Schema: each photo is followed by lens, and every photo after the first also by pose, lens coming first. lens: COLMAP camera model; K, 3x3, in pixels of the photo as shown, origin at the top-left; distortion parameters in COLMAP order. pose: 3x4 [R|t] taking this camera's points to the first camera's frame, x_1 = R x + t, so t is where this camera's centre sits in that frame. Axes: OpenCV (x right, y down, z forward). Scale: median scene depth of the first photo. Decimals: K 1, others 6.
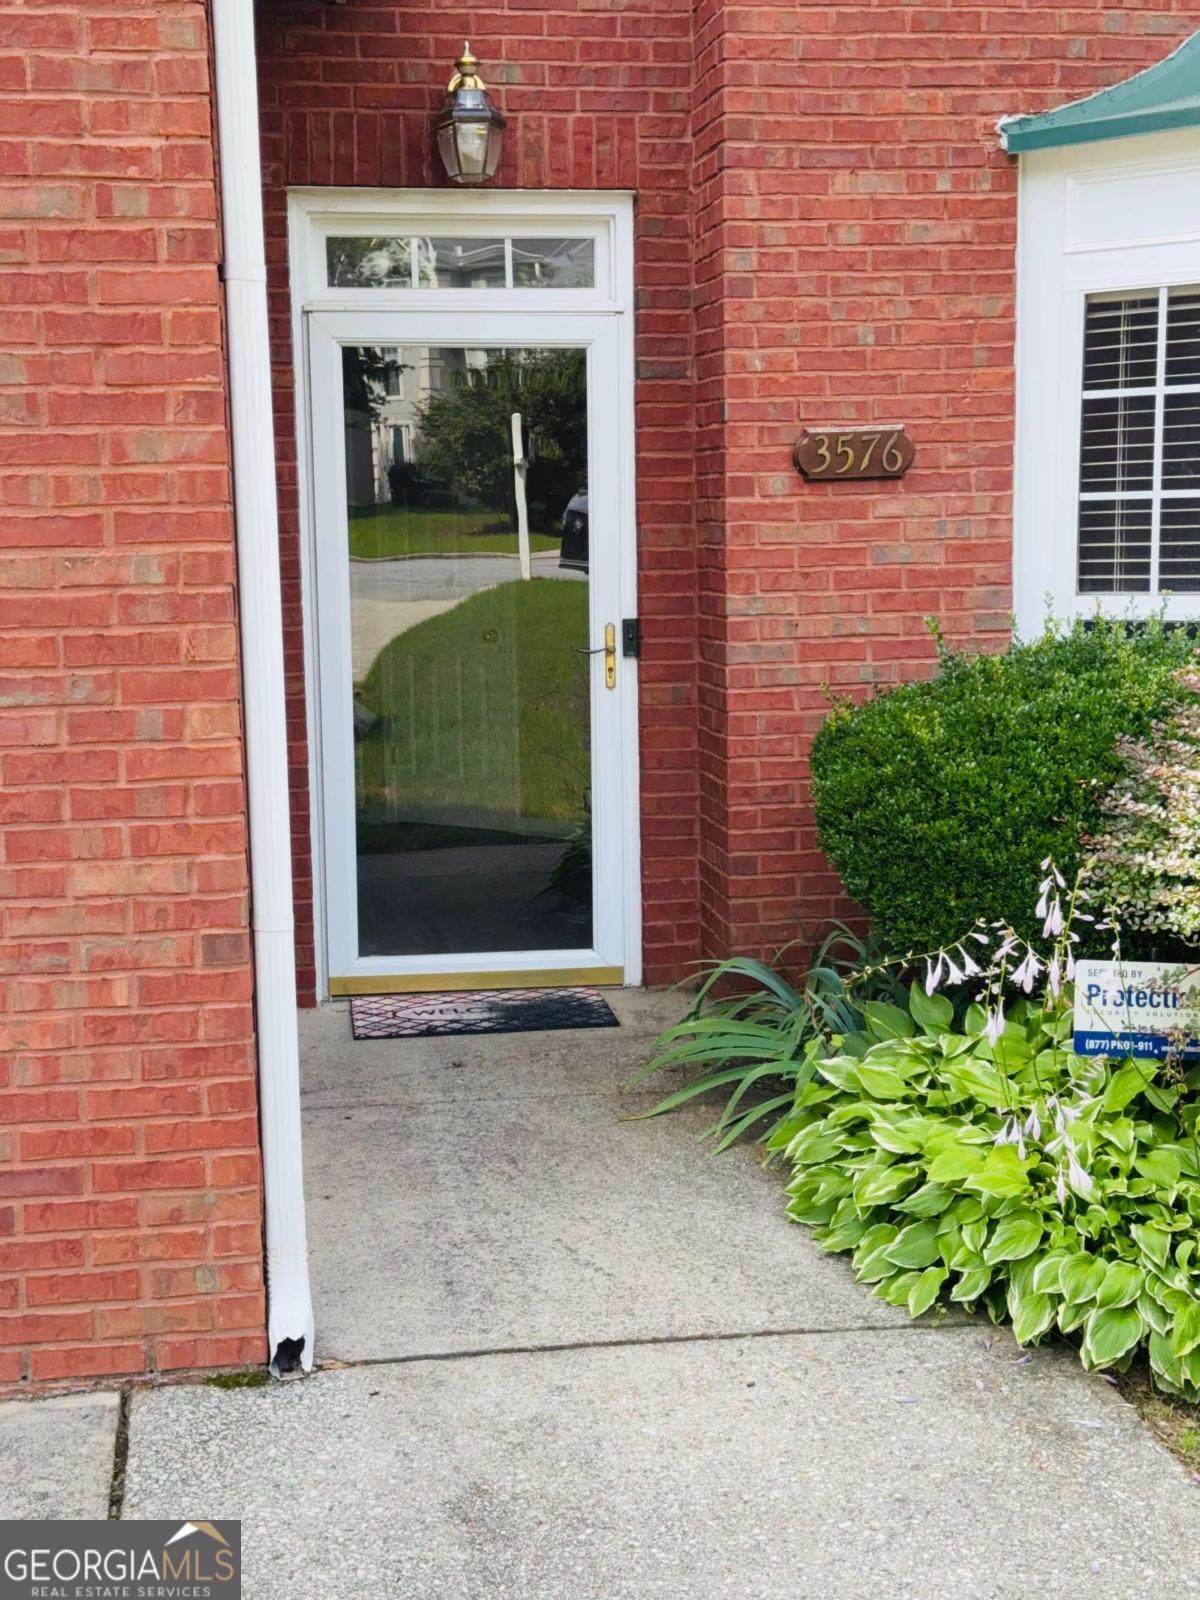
lens RADIAL K [[2231.9, 0, 610.1], [0, 2231.9, 797.7], [0, 0, 1]] dist [0.108809, 0.000000]
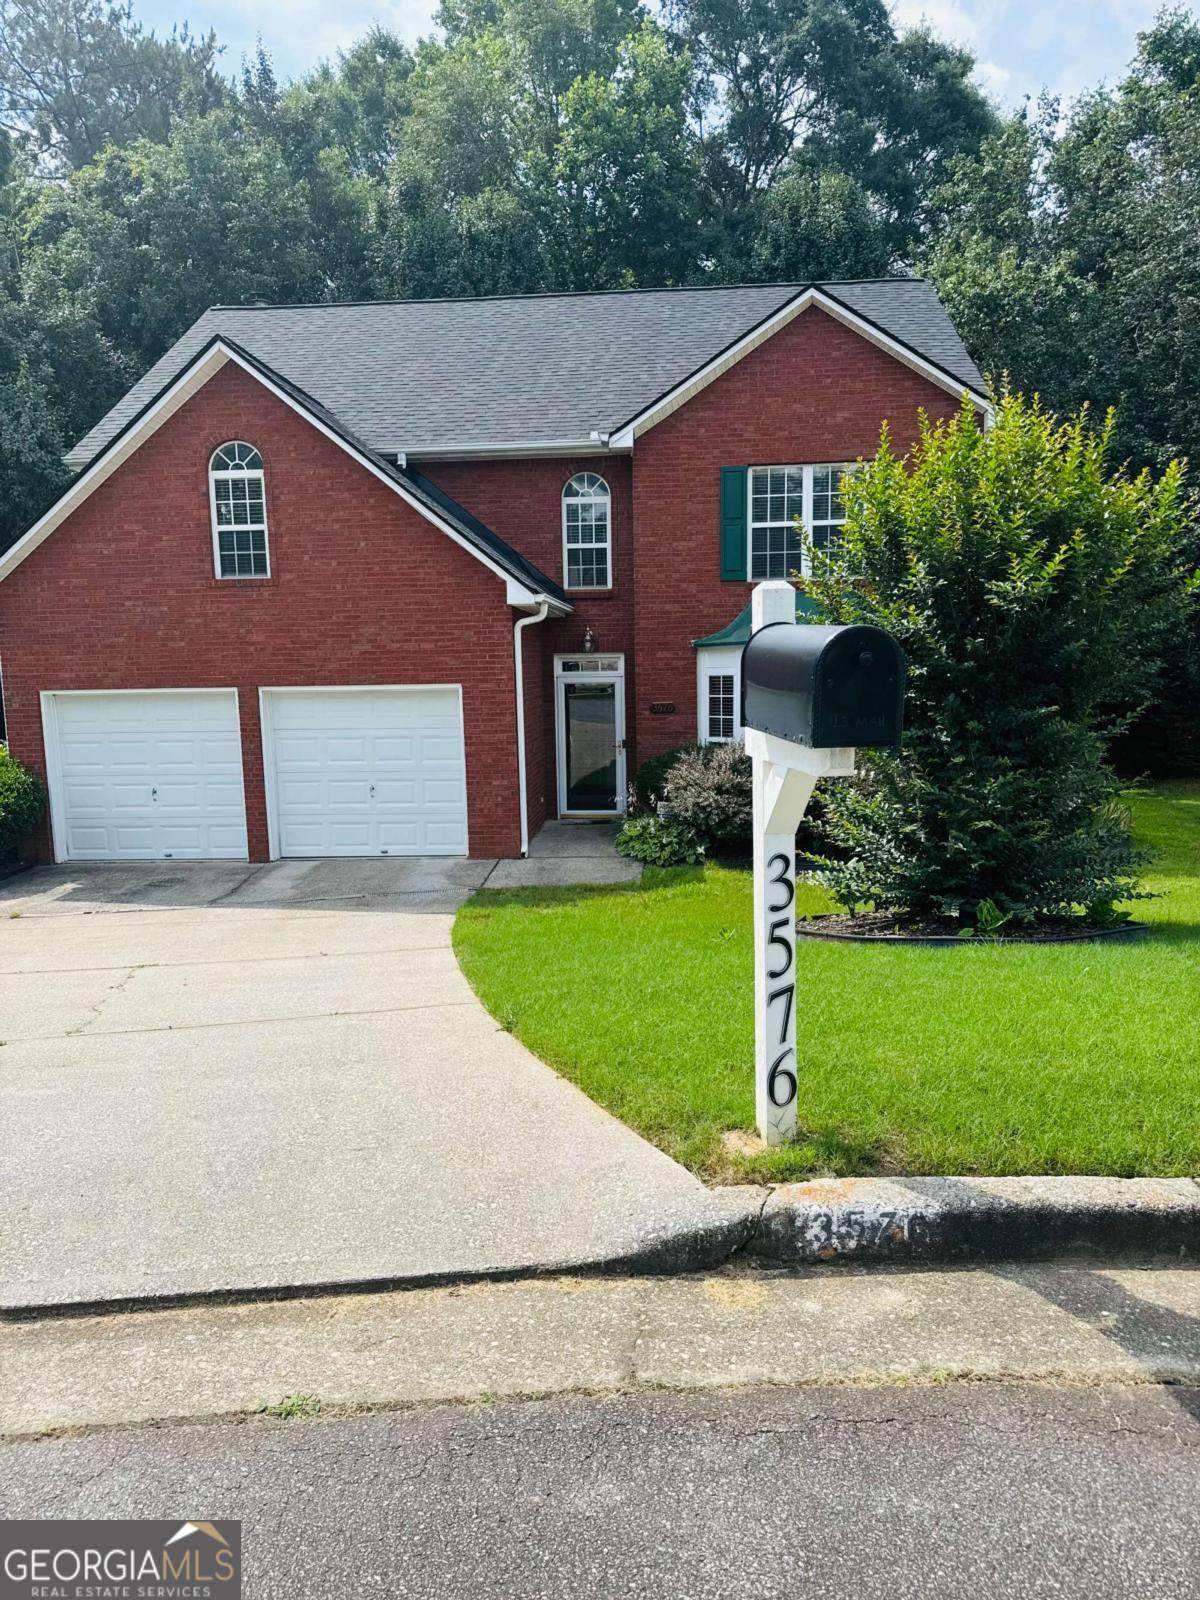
lens RADIAL K [[1129.0, 0, 621.7], [0, 1129.0, 805.2], [0, 0, 1]] dist [0.050580, -0.083852]
pose [[0.977731, 0.019904, -0.208915, 0.539602], [-0.020564, 0.999788, -0.000989, 0.062140], [0.208851, 0.005263, 0.977933, -1.421597]]
